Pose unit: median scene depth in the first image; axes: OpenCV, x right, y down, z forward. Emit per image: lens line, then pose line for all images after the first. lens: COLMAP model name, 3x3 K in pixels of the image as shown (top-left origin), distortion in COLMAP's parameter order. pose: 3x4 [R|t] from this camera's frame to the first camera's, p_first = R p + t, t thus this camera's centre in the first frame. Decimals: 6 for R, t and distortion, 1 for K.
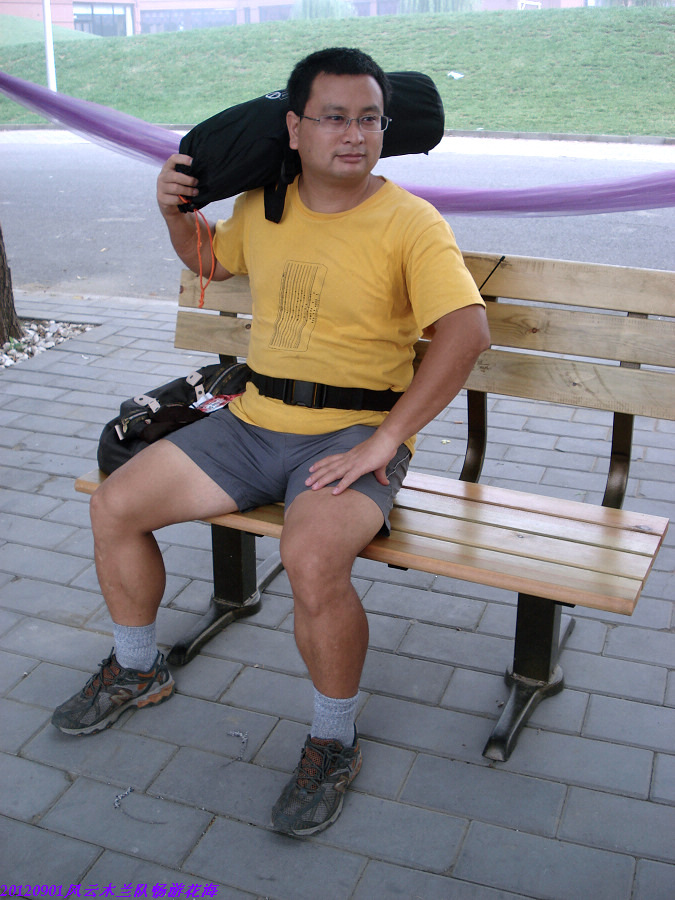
lens RADIAL K [[1001.3, 0, 337.2], [0, 1001.3, 453.6], [0, 0, 1]] dist [-0.093604, -0.048713]
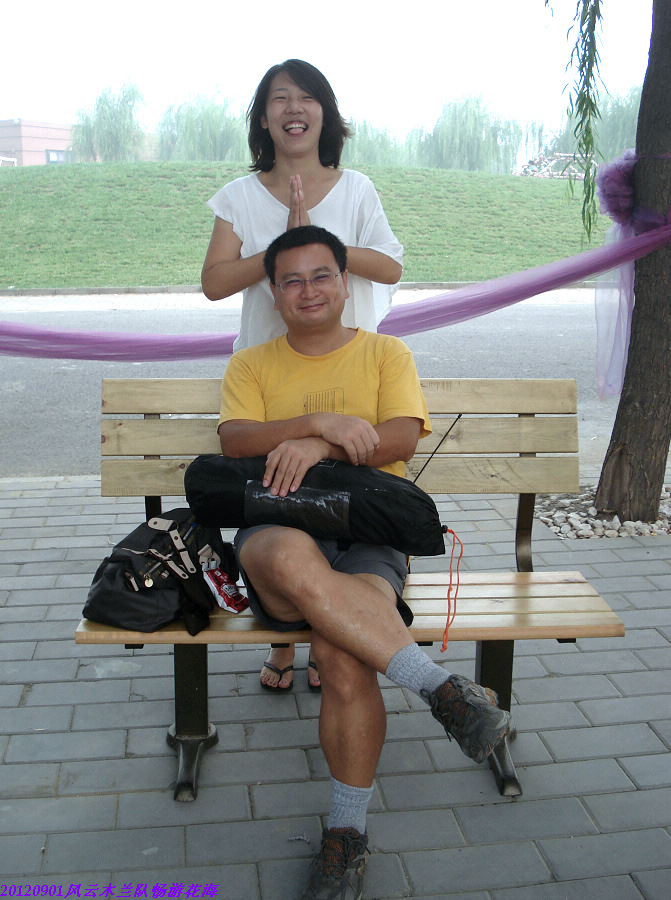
lens RADIAL K [[1061.4, 0, 335.5], [0, 1061.4, 450.0], [0, 0, 1]] dist [-0.095372, -0.041304]
pose [[0.876622, -0.101183, 0.470420, -0.457846], [0.175641, 0.977470, -0.117061, 0.015075], [-0.447977, 0.185243, 0.874644, -0.051323]]
